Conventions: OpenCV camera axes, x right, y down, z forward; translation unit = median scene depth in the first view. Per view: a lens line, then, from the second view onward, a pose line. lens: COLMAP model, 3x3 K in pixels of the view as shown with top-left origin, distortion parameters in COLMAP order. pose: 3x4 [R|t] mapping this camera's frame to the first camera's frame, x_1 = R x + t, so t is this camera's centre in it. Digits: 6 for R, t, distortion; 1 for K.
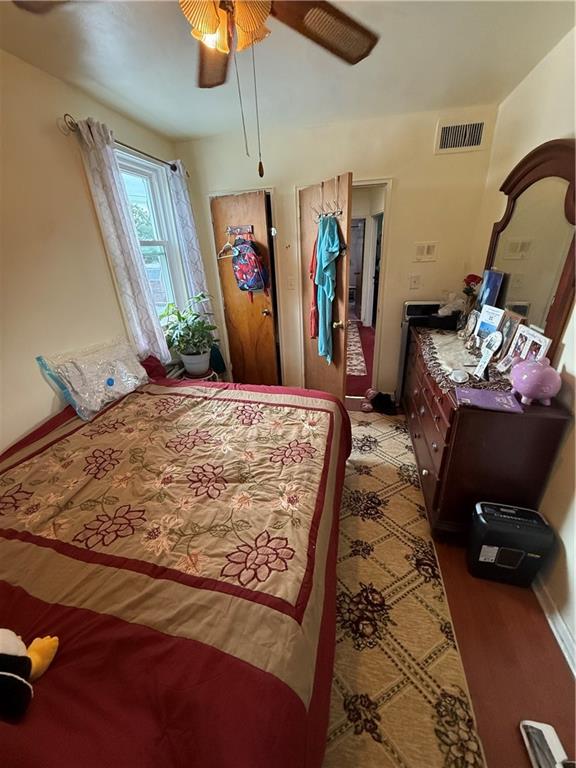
lens RADIAL K [[306.9, 0, 291.5], [0, 306.9, 383.3], [0, 0, 1]] dist [0.001344, 0.000085]
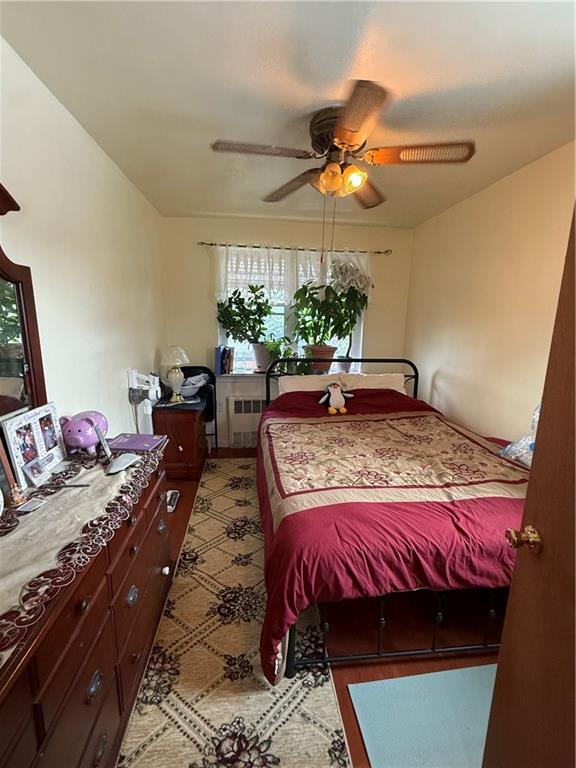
lens RADIAL K [[335.9, 0, 288.5], [0, 335.9, 384.7], [0, 0, 1]] dist [-0.001884, -0.000227]
pose [[-0.944835, 0.085034, -0.316317, 0.383336], [-0.114305, 0.819405, 0.561703, -0.658471], [0.306956, 0.566873, -0.764482, 1.550507]]
